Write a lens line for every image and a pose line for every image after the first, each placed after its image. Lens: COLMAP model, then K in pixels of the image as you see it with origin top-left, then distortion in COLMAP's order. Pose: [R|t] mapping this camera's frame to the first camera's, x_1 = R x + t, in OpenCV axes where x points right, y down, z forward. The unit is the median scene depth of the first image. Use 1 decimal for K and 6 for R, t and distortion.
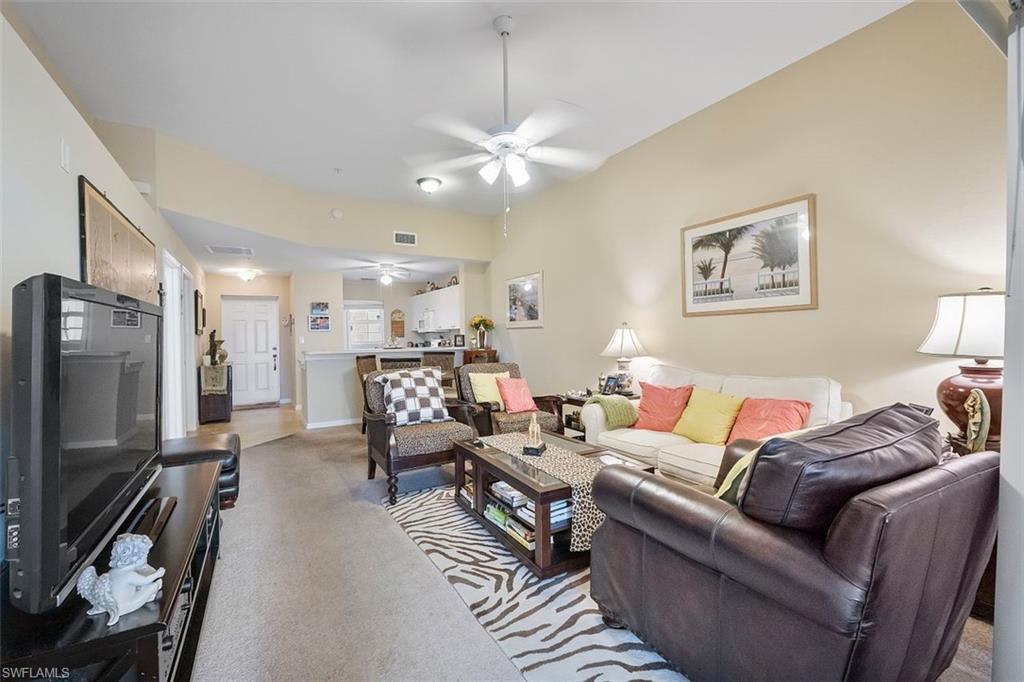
lens RADIAL K [[433.2, 0, 509.5], [0, 433.2, 340.0], [0, 0, 1]] dist [-0.006100, -0.001147]
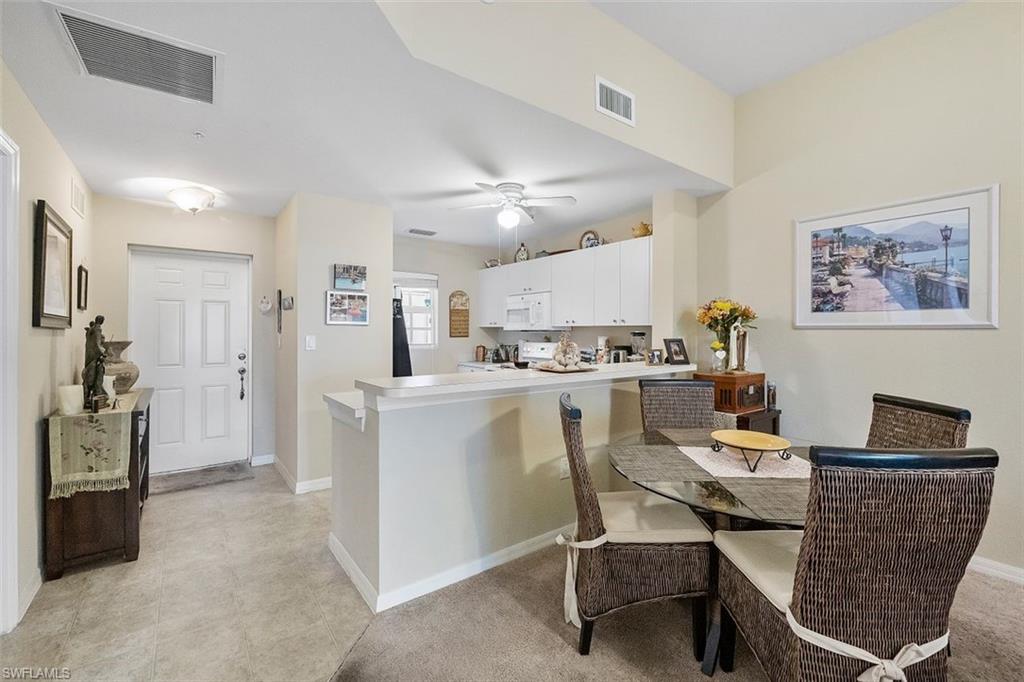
lens RADIAL K [[433.2, 0, 509.0], [0, 433.2, 333.8], [0, 0, 1]] dist [-0.006100, -0.001147]
pose [[0.994080, 0.017975, 0.107149, -0.640488], [-0.017100, 0.999813, -0.009078, -0.018666], [-0.107292, 0.007192, 0.994202, 1.028378]]
